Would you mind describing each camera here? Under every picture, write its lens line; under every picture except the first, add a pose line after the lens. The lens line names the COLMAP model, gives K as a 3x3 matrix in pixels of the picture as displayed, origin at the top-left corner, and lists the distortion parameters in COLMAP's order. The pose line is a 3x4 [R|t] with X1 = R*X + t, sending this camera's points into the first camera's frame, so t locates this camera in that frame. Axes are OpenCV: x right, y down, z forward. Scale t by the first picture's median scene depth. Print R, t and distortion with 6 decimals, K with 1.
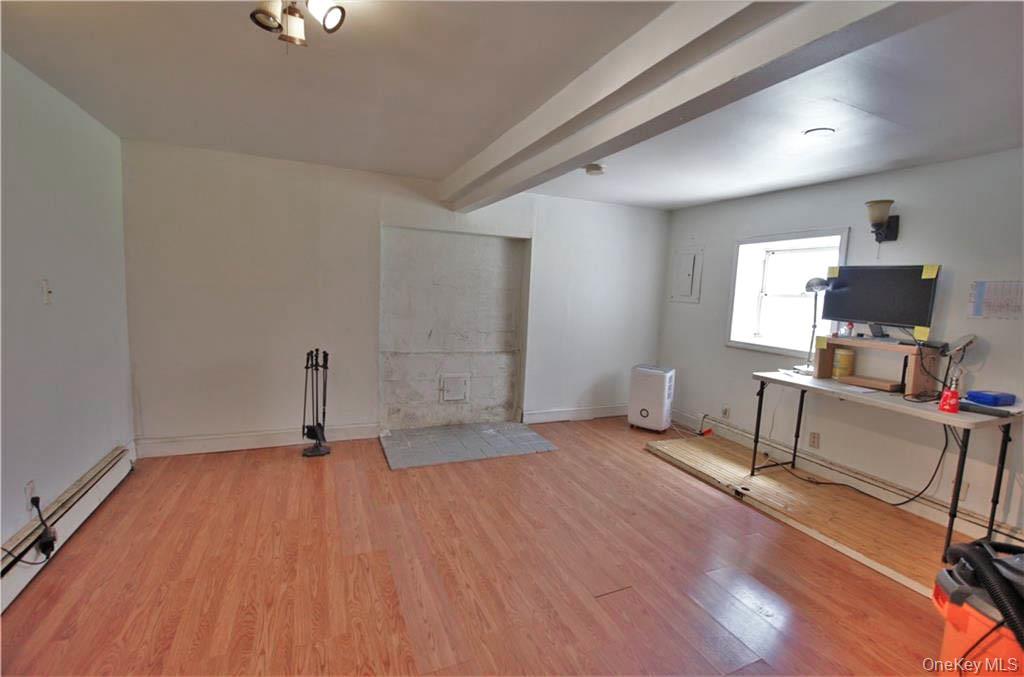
lens RADIAL K [[448.8, 0, 515.3], [0, 448.8, 339.1], [0, 0, 1]] dist [0.003429, -0.000991]
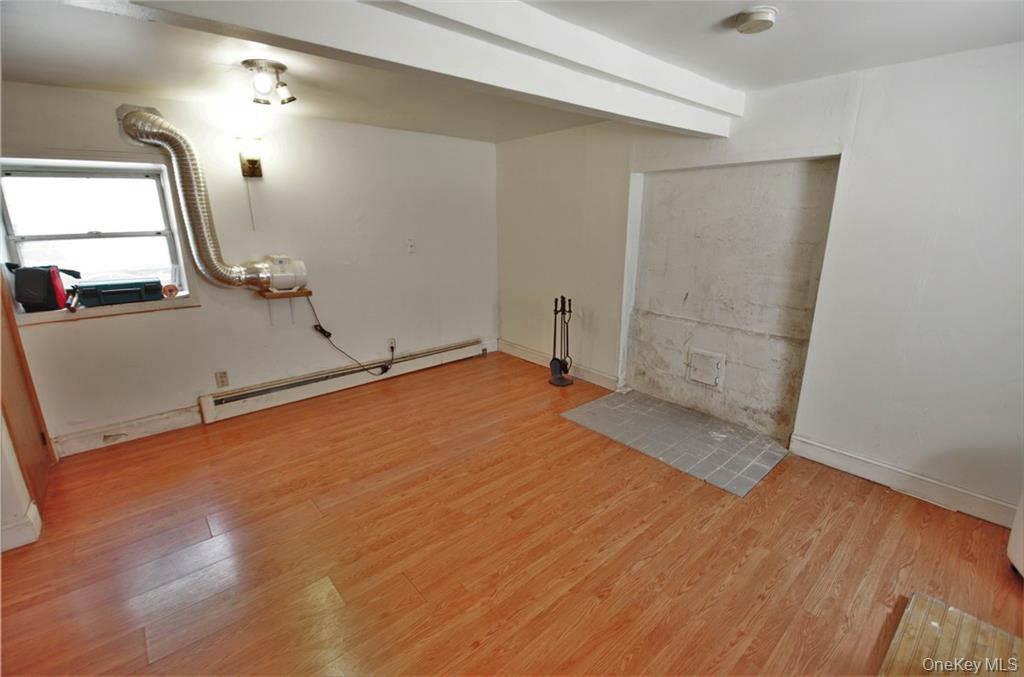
lens RADIAL K [[448.8, 0, 513.8], [0, 448.8, 335.6], [0, 0, 1]] dist [0.003429, -0.000991]
pose [[0.282067, 0.202414, -0.937799, 0.535687], [-0.084915, 0.978921, 0.185749, -0.071507], [0.955630, 0.027240, 0.293309, 0.460359]]
